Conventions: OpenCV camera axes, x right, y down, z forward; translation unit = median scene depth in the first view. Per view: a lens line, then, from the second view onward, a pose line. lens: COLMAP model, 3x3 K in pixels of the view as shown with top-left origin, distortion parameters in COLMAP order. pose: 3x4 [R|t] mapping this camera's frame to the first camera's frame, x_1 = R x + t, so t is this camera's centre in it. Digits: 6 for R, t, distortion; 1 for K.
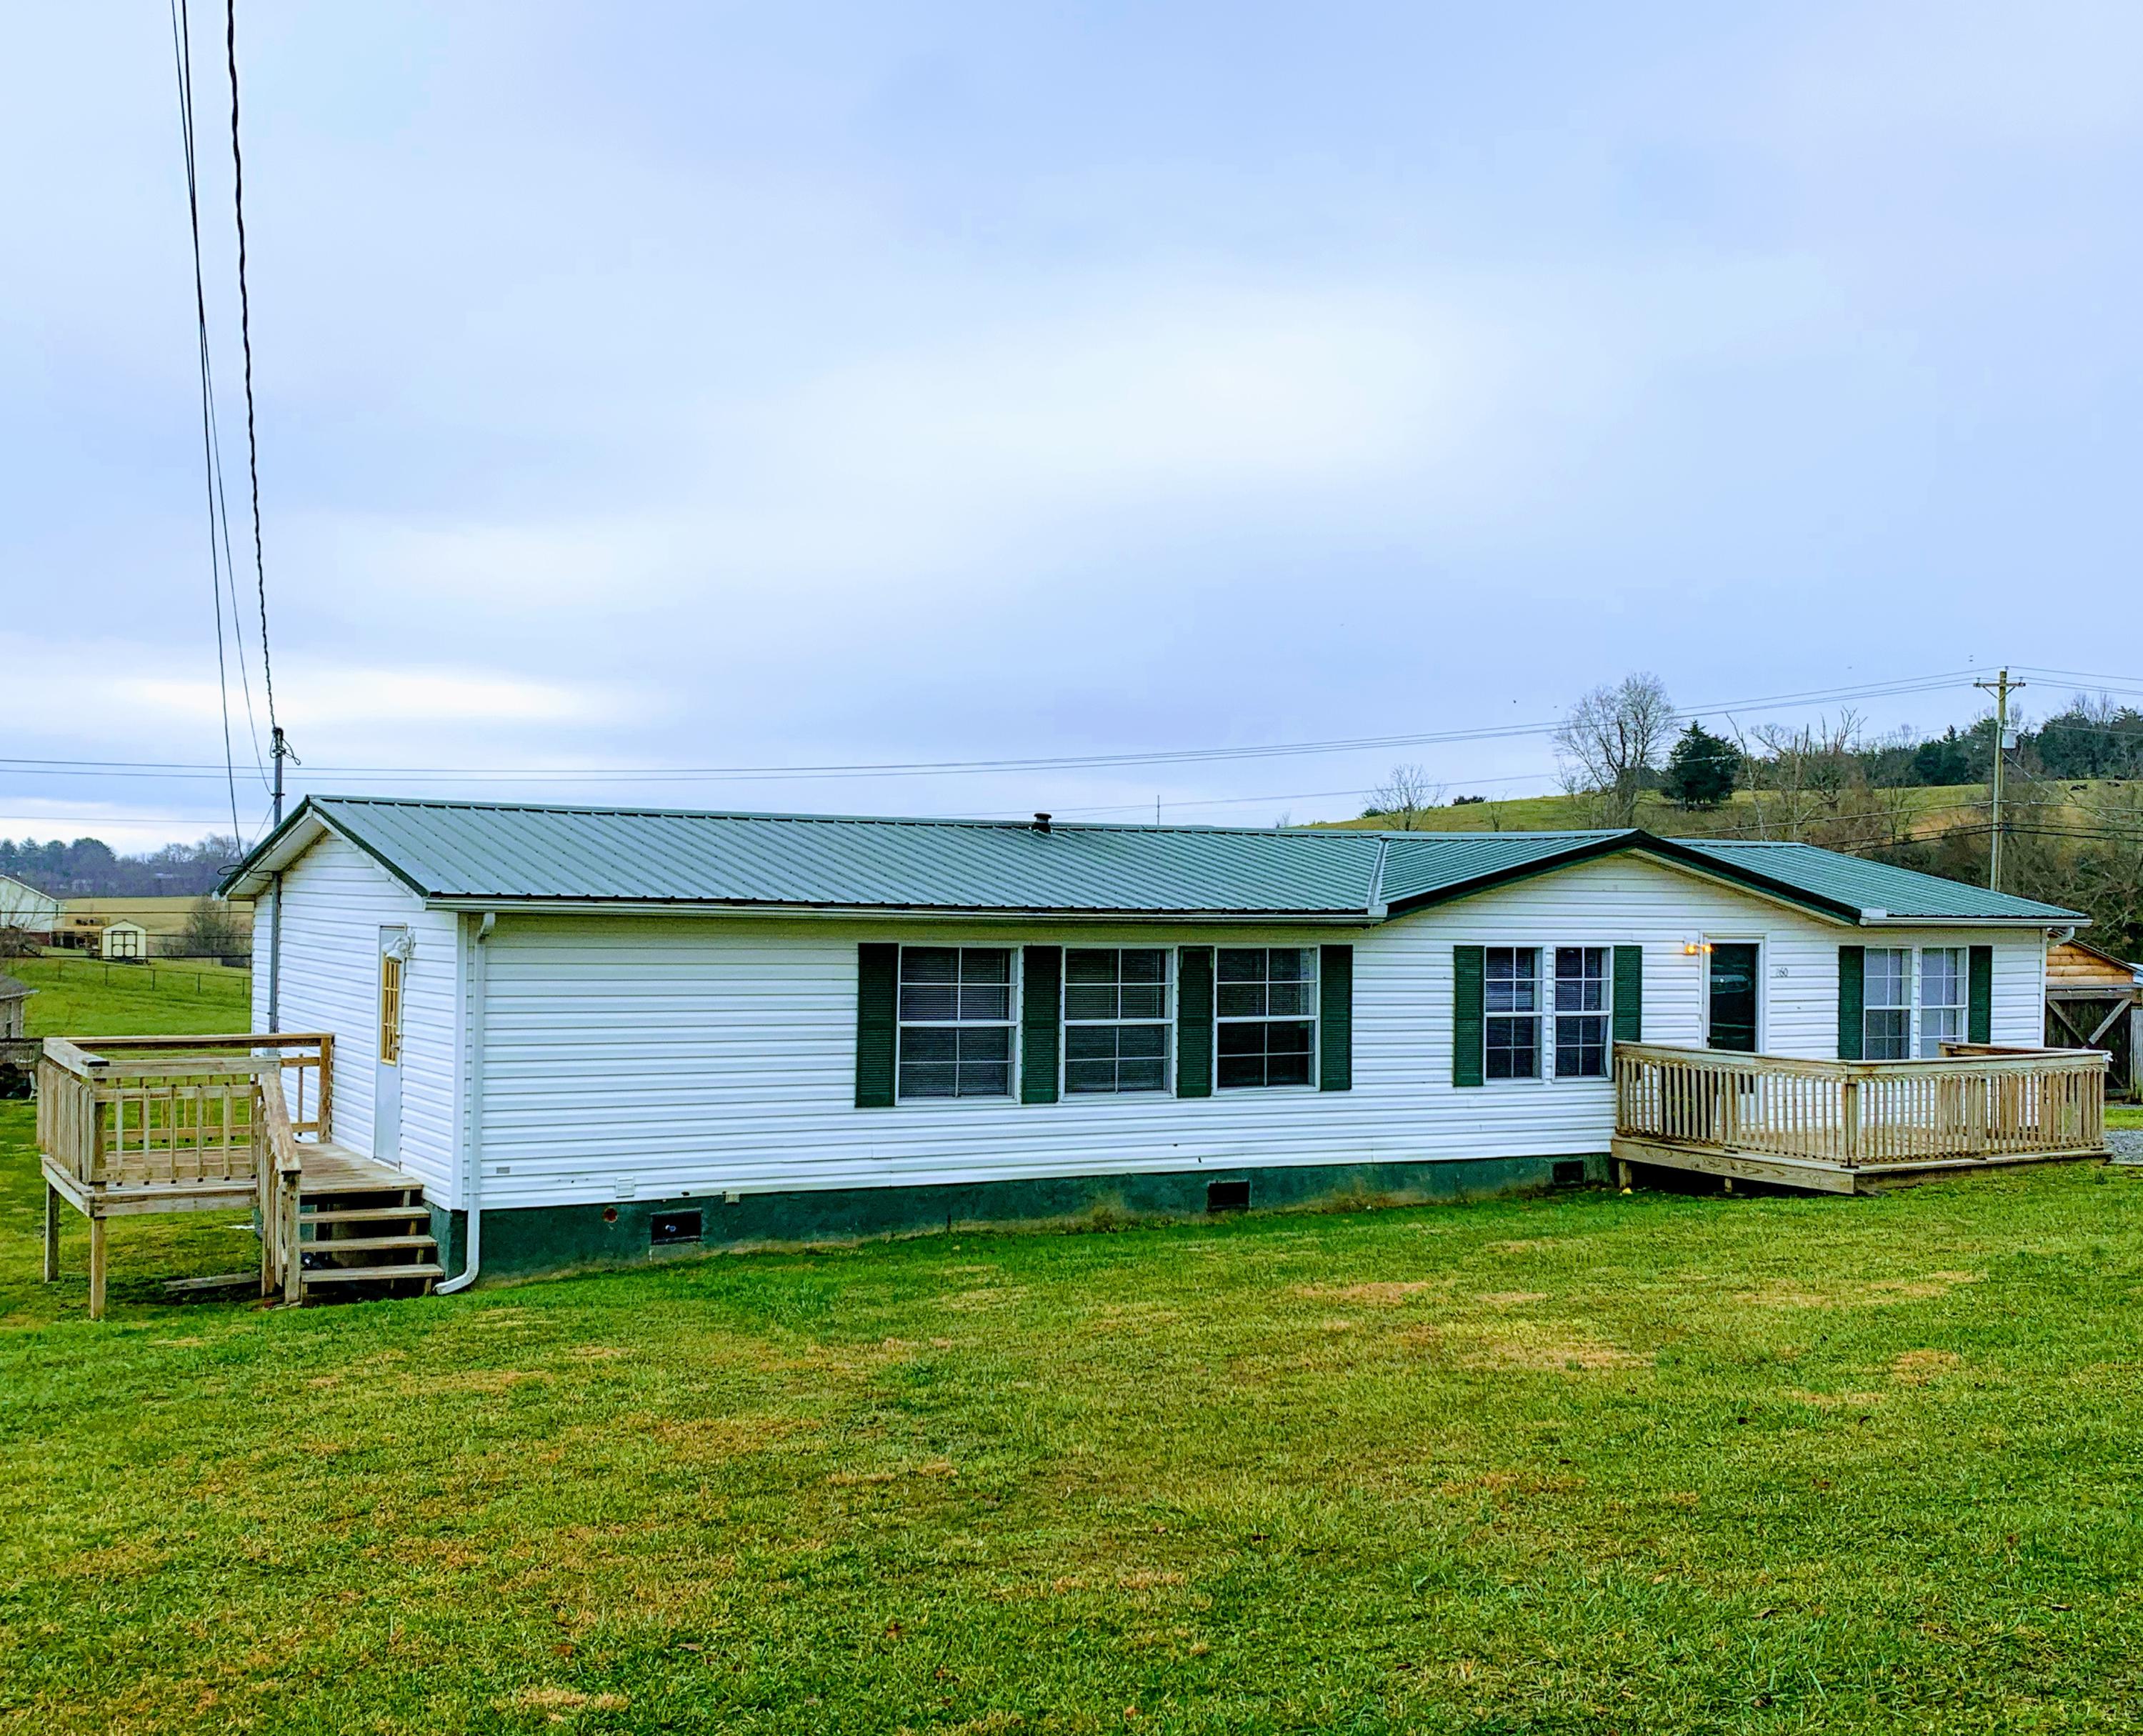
lens RADIAL K [[2294.0, 0, 1068.6], [0, 2294.0, 868.3], [0, 0, 1]] dist [0.037211, 0.000000]
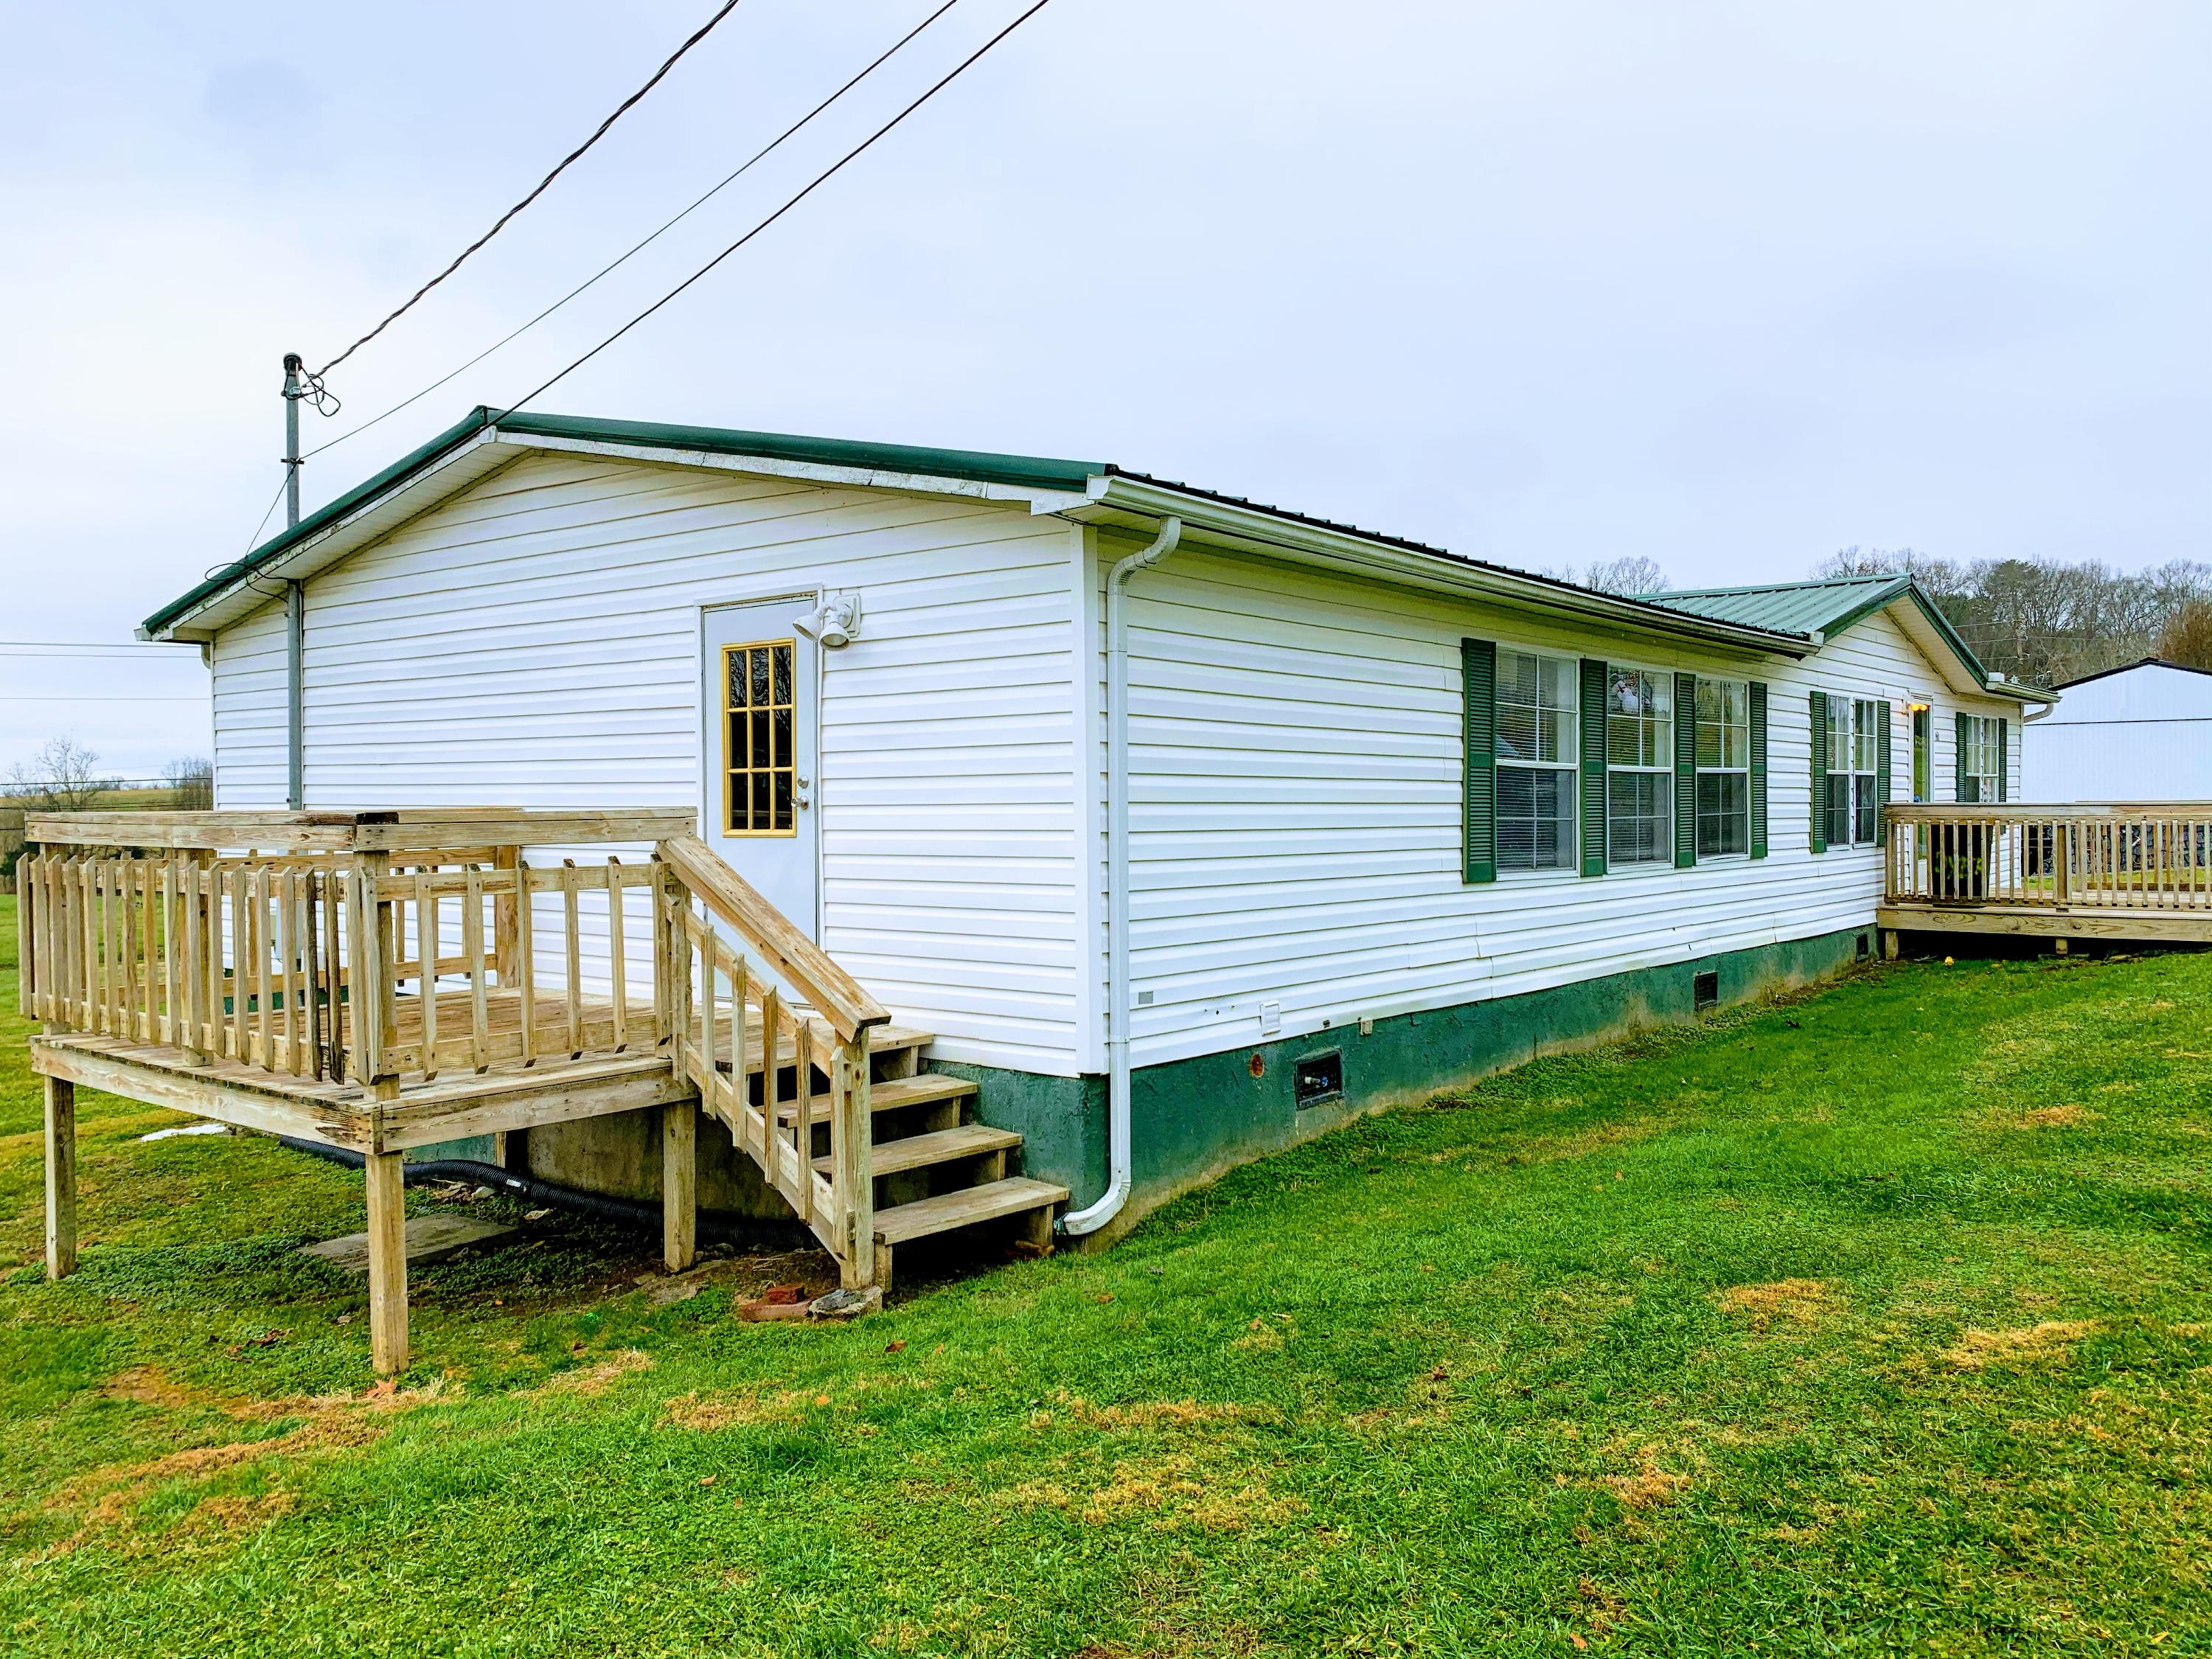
lens RADIAL K [[1662.2, 0, 1113.0], [0, 1662.2, 826.9], [0, 0, 1]] dist [0.021042, -0.035332]
pose [[0.928793, -0.023455, 0.369857, -0.373676], [0.012530, 0.999412, 0.031914, 0.071553], [-0.370388, -0.025008, 0.928540, 0.588679]]
